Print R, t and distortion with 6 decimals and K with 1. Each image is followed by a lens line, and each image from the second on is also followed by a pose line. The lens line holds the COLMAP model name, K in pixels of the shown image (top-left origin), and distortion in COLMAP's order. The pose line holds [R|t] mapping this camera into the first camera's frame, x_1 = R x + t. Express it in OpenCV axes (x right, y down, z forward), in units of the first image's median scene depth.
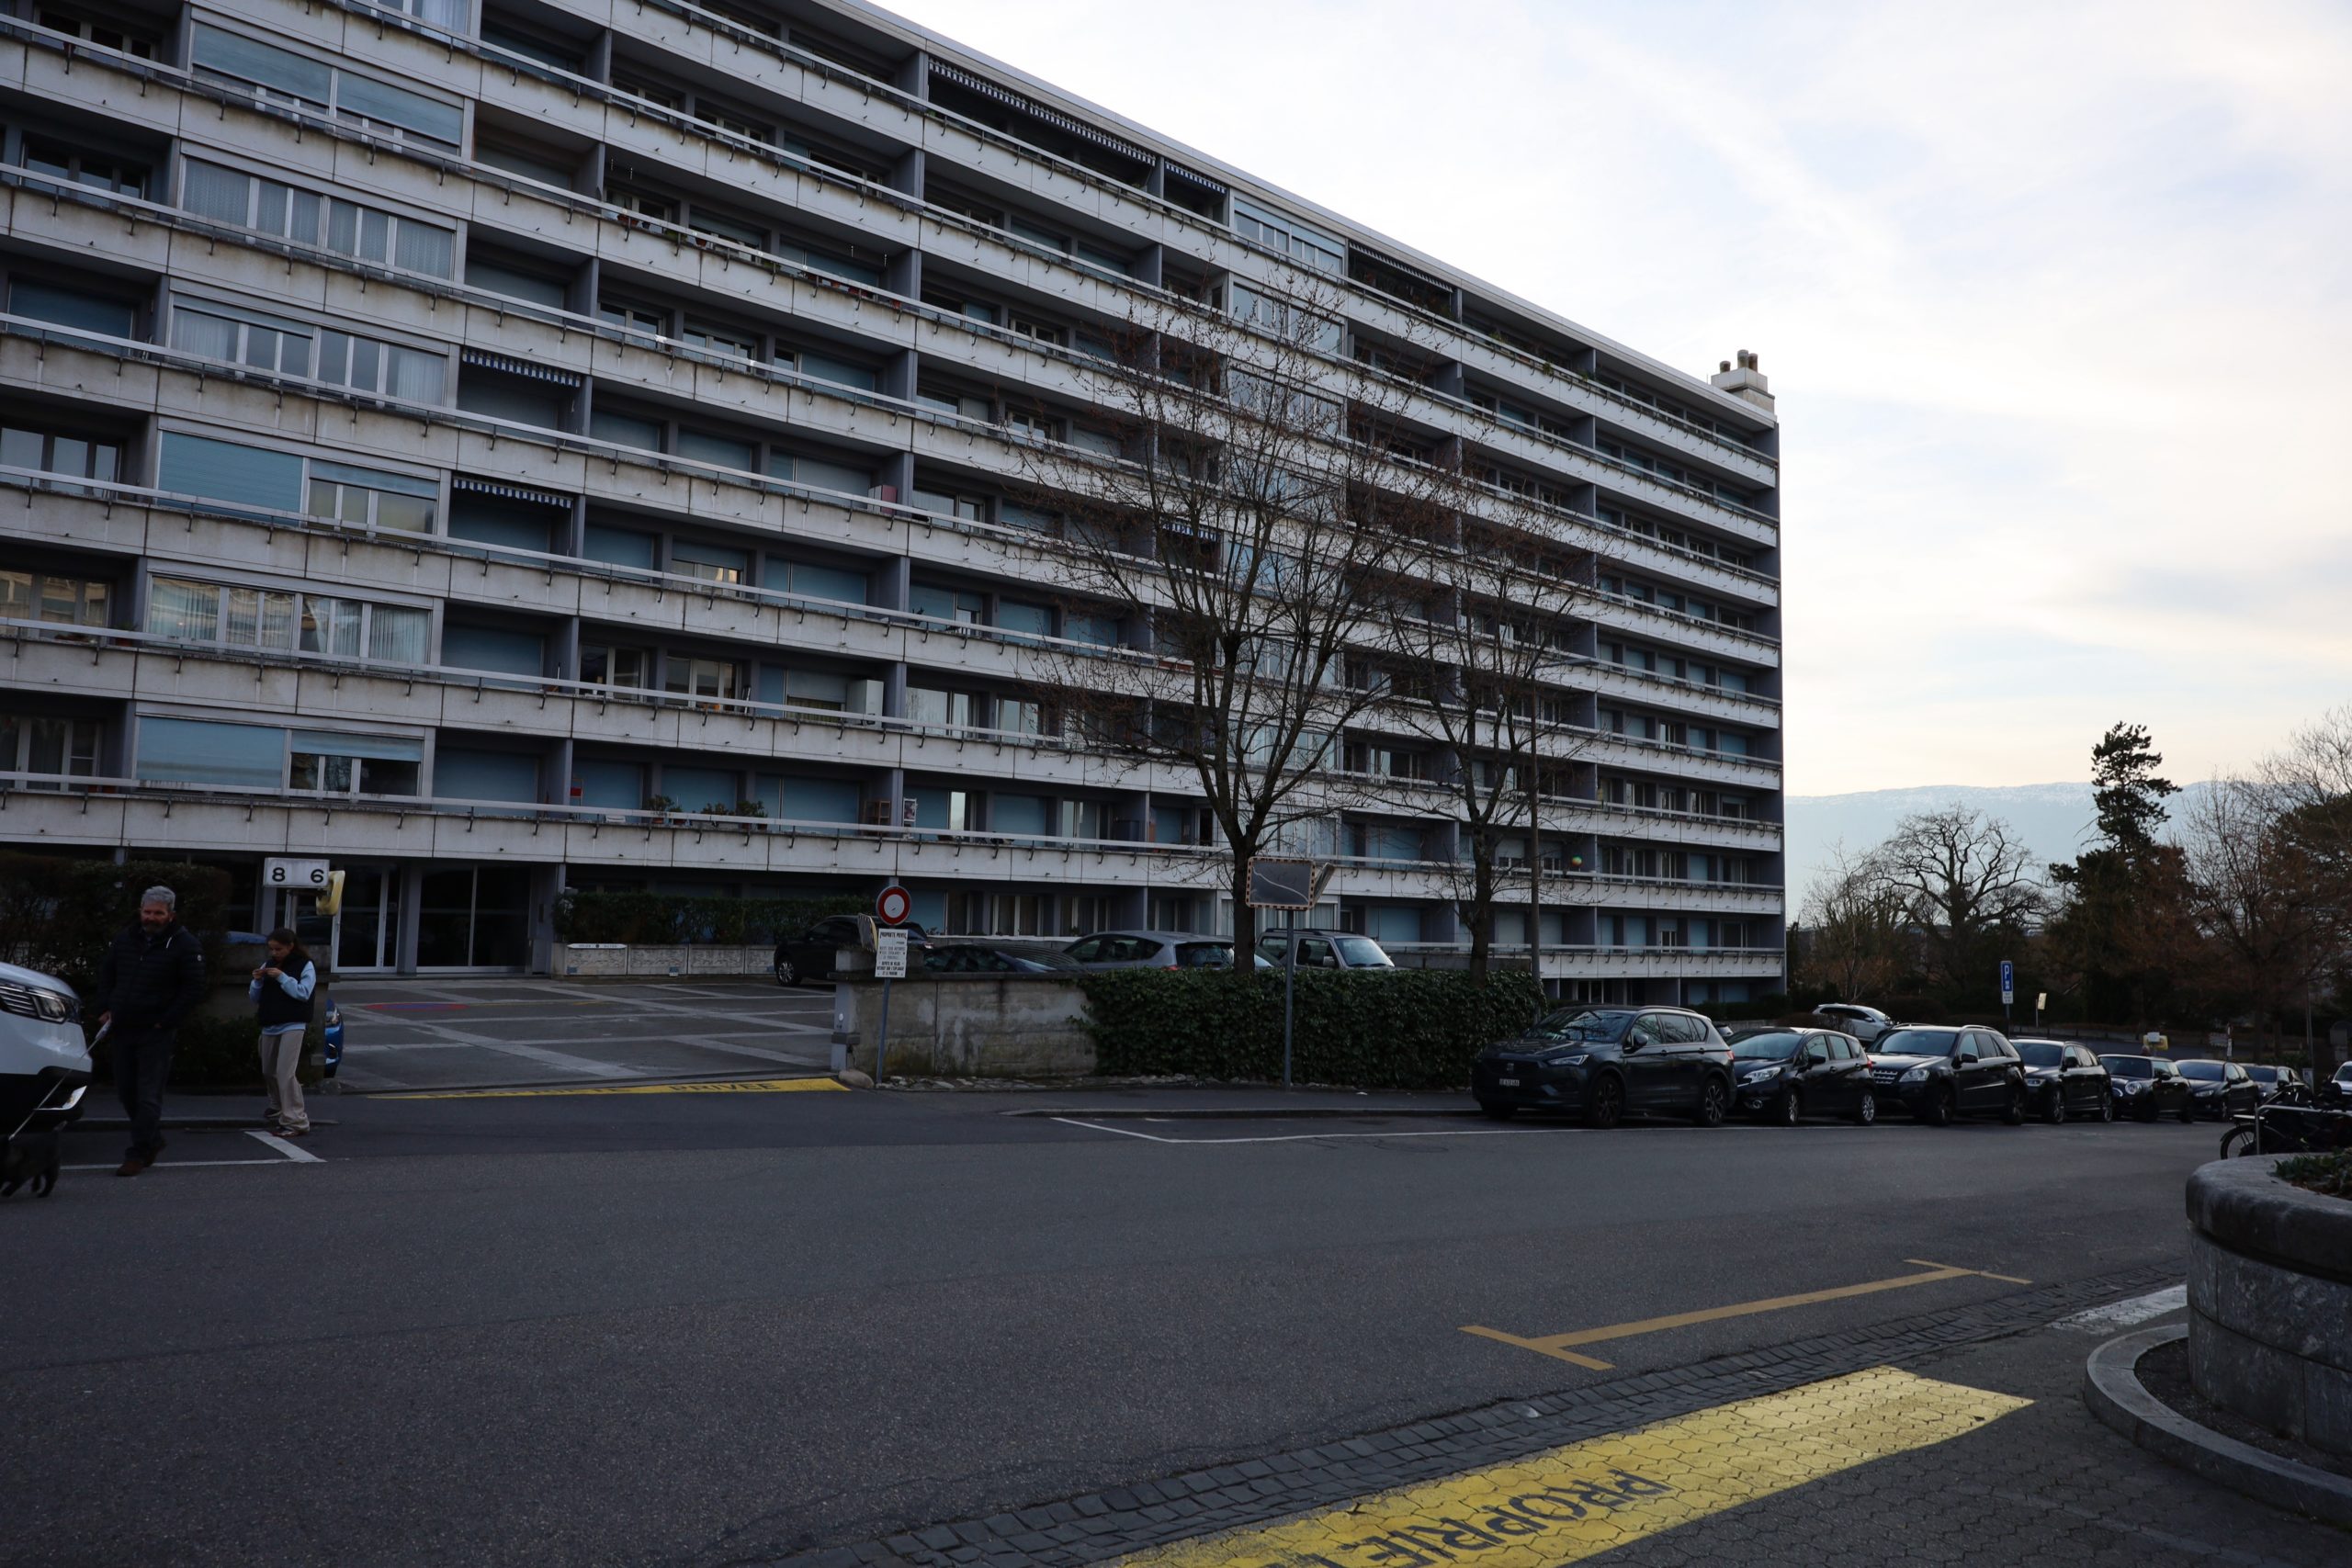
lens RADIAL K [[1722.9, 0, 1176.0], [0, 1722.9, 784.0], [0, 0, 1]] dist [-0.005504, -0.001321]
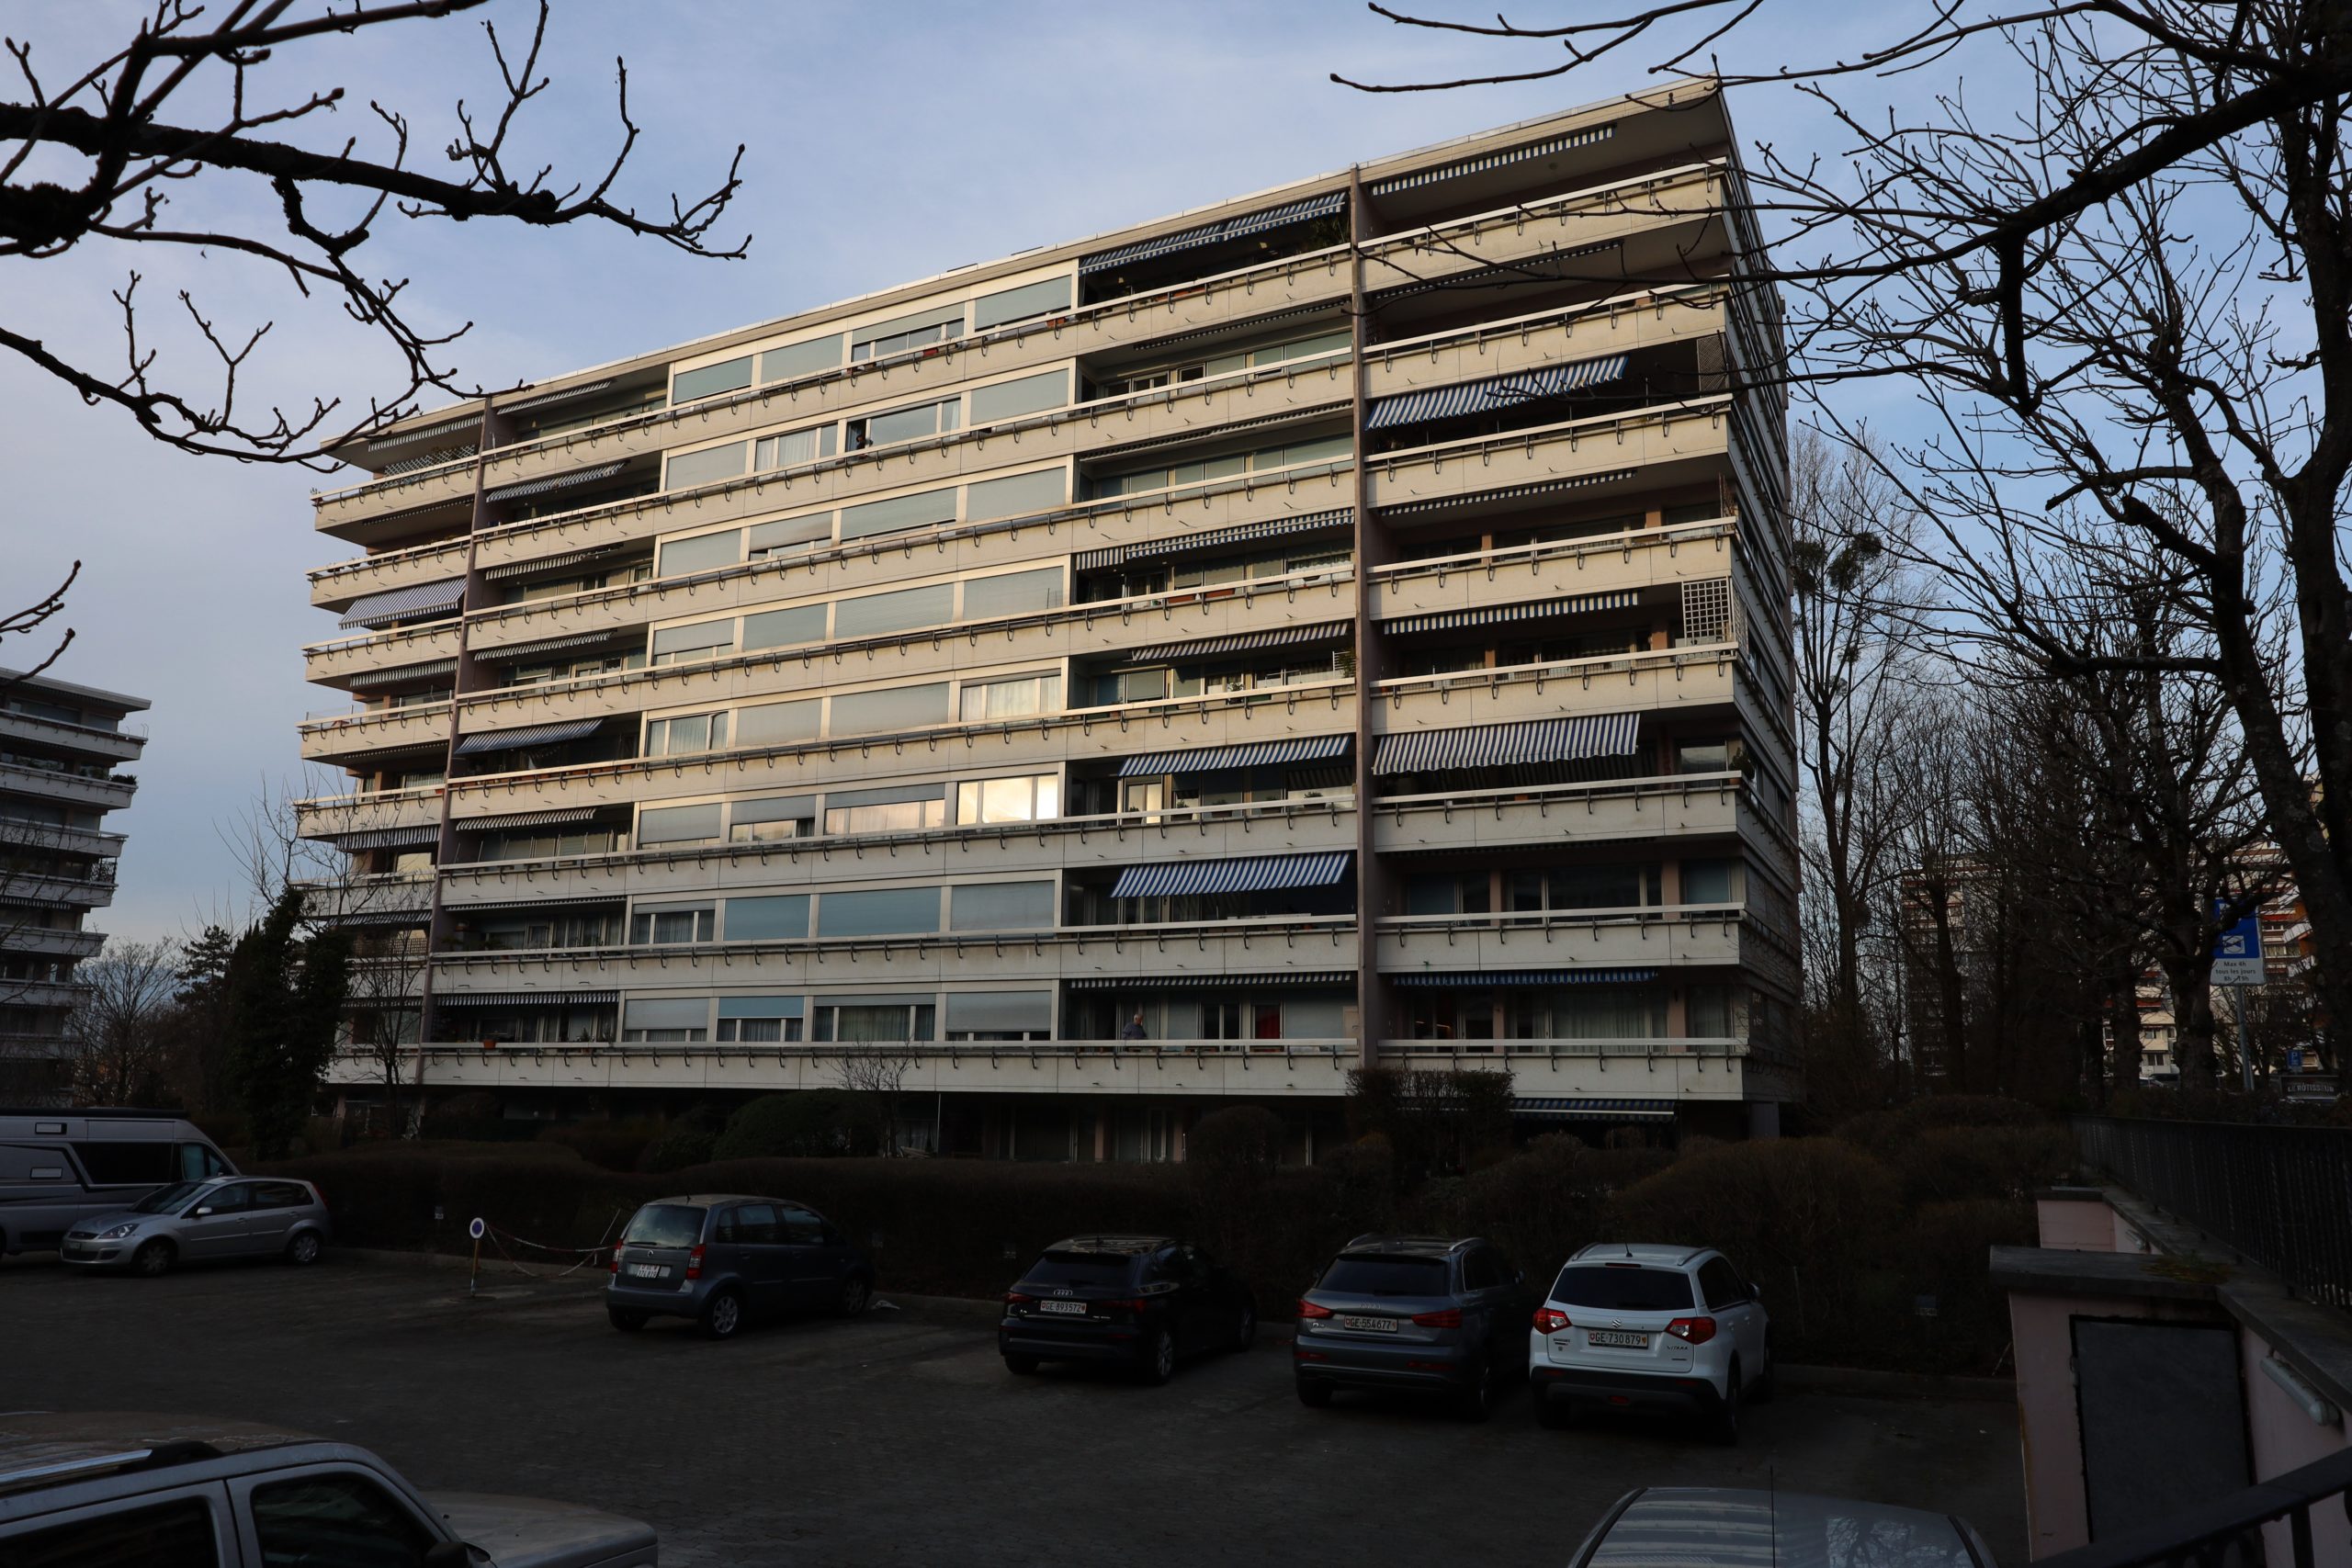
lens RADIAL K [[1722.9, 0, 1176.0], [0, 1722.9, 784.0], [0, 0, 1]] dist [-0.005504, -0.001321]
pose [[0.346413, -0.203322, -0.915783, 0.800069], [0.063013, 0.979067, -0.193536, 0.078926], [0.935963, 0.009337, 0.351974, 0.764213]]
